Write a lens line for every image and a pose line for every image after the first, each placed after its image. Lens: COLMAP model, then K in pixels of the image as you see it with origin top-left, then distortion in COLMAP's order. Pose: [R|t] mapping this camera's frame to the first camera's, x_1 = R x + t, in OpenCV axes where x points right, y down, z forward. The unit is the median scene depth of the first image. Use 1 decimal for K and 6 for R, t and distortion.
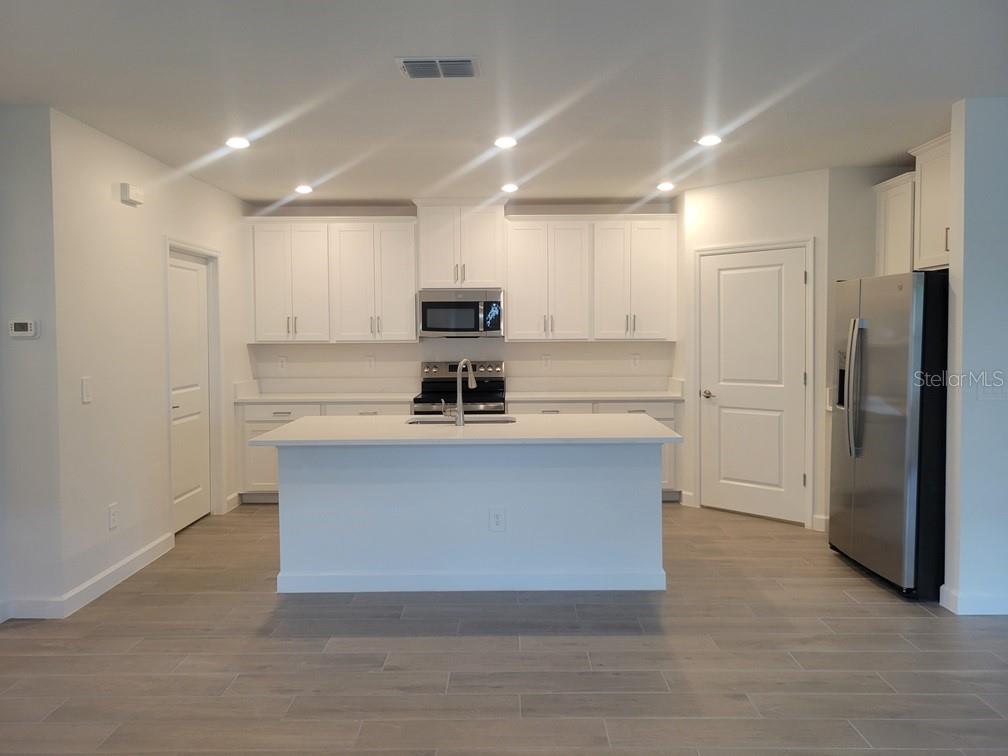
lens RADIAL K [[761.5, 0, 498.8], [0, 761.5, 357.8], [0, 0, 1]] dist [0.027007, -0.003968]
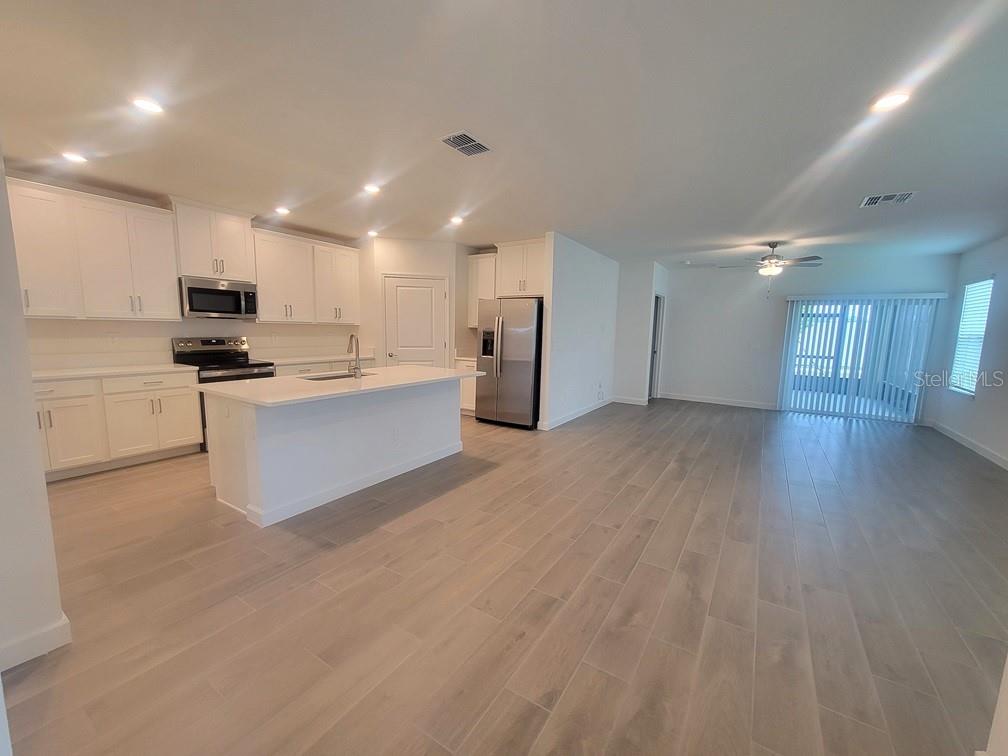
lens RADIAL K [[412.9, 0, 501.0], [0, 412.9, 384.7], [0, 0, 1]] dist [0.004162, -0.001252]
pose [[0.531002, -0.097624, 0.841728, -0.414185], [0.006067, 0.993754, 0.111428, 0.010045], [-0.847349, -0.054061, 0.528278, 0.239039]]
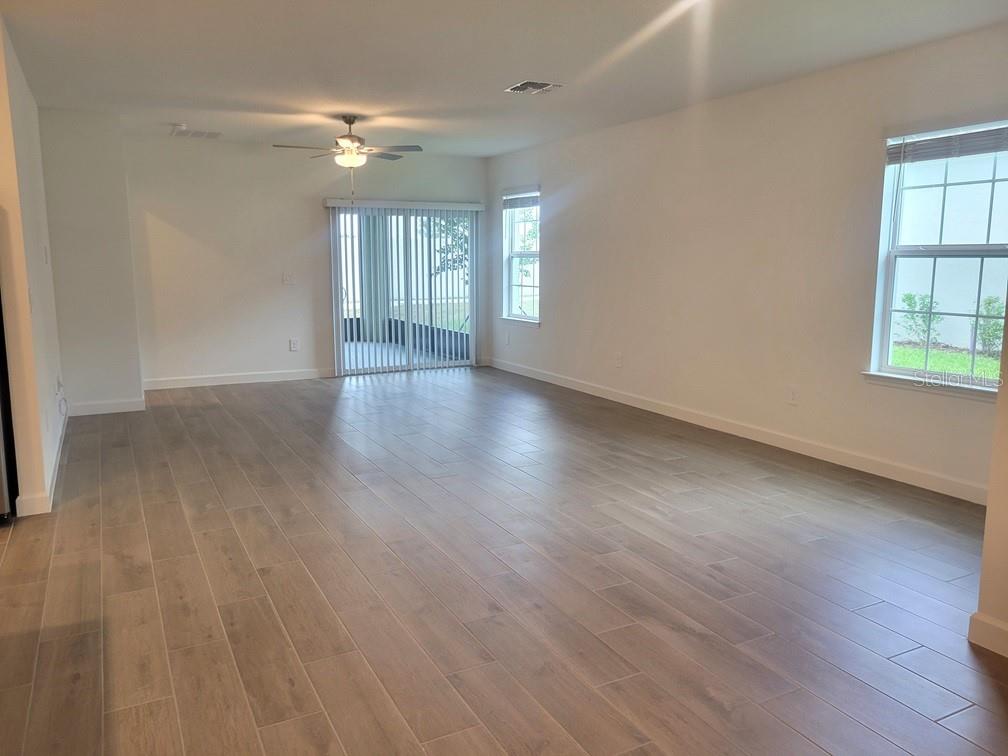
lens RADIAL K [[761.5, 0, 503.9], [0, 761.5, 365.1], [0, 0, 1]] dist [0.027007, -0.003968]
pose [[-0.471000, -0.117523, 0.874269, -0.379329], [0.038844, 0.987361, 0.153652, -0.006153], [-0.881277, 0.106331, -0.460482, 0.559911]]
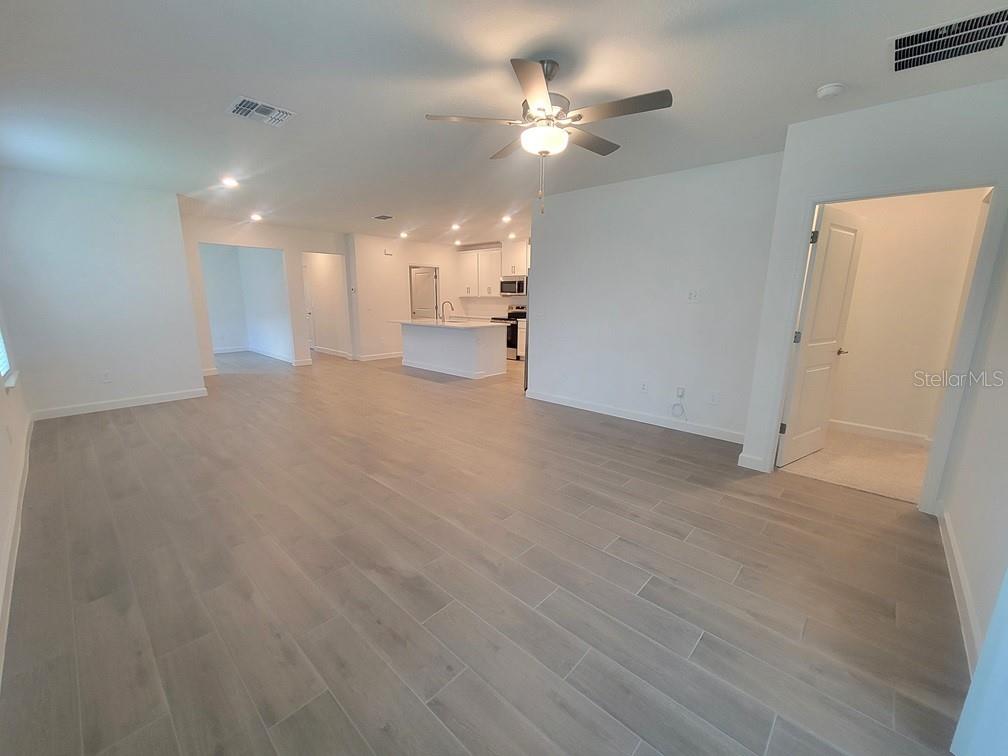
lens RADIAL K [[412.9, 0, 500.9], [0, 412.9, 384.6], [0, 0, 1]] dist [0.004162, -0.001252]
pose [[0.737856, 0.151685, -0.657693, 0.920752], [-0.030253, 0.980873, 0.192281, 0.002416], [0.674280, -0.121979, 0.728333, -0.084442]]
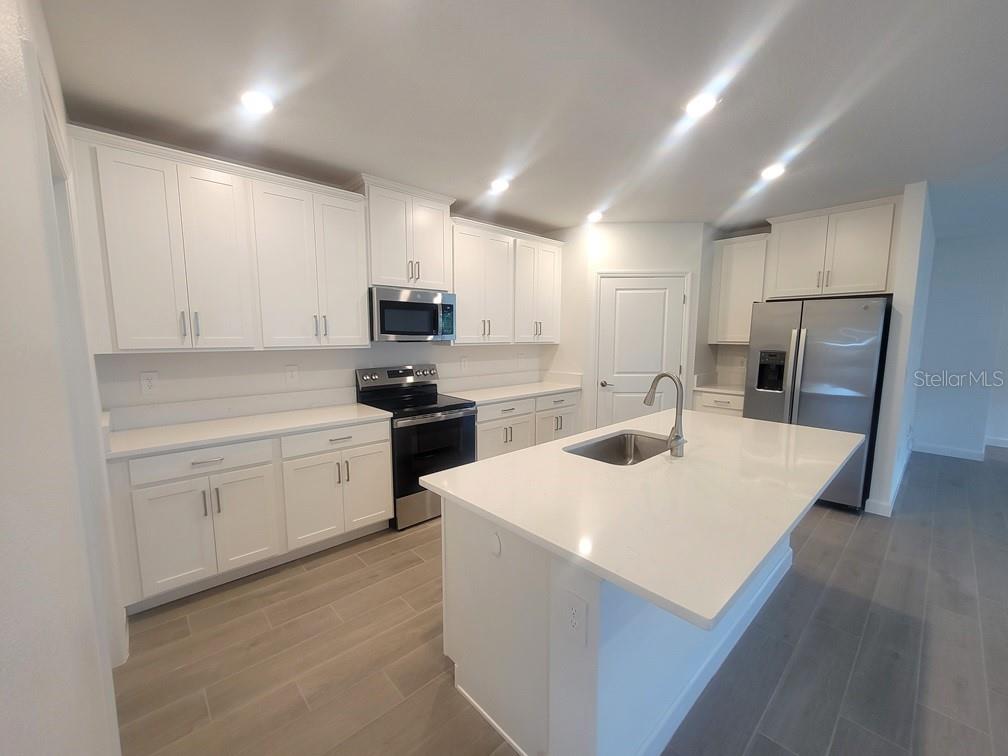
lens RADIAL K [[412.9, 0, 502.3], [0, 412.9, 385.9], [0, 0, 1]] dist [0.004162, -0.001252]
pose [[0.726361, -0.078256, 0.682844, -0.337343], [0.017818, 0.995307, 0.095112, -0.019761], [-0.687083, -0.056919, 0.724346, 0.578601]]
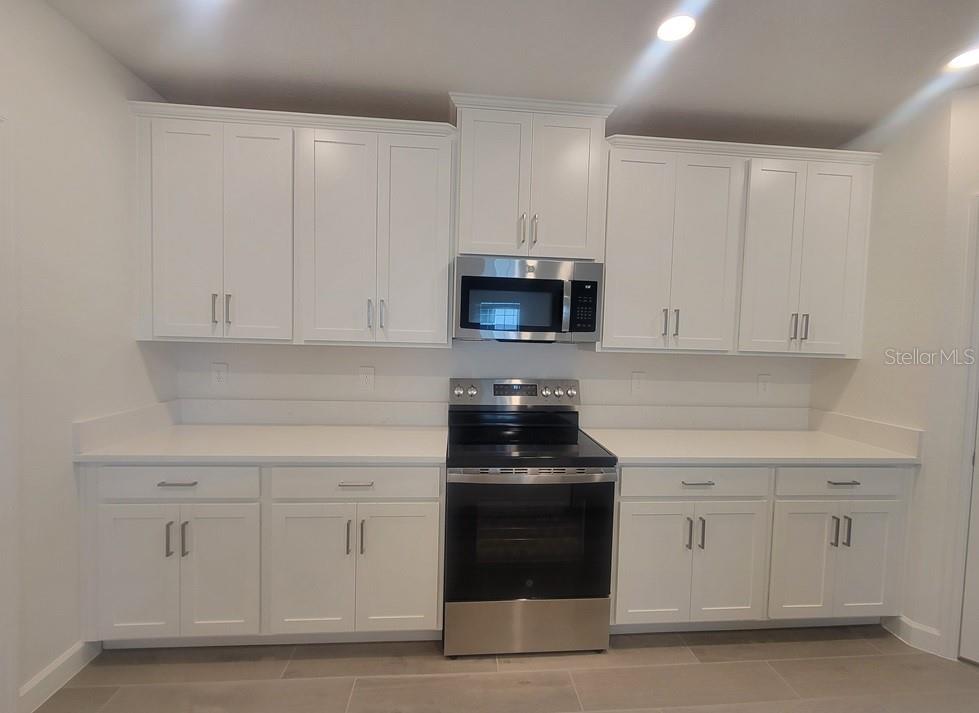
lens RADIAL K [[415.1, 0, 487.4], [0, 415.1, 351.1], [0, 0, 1]] dist [0.000370, -0.000354]
pose [[0.995464, 0.030658, 0.090065, -0.111442], [-0.031152, 0.999506, 0.004090, -0.020802], [-0.089895, -0.006877, 0.995927, 0.715476]]
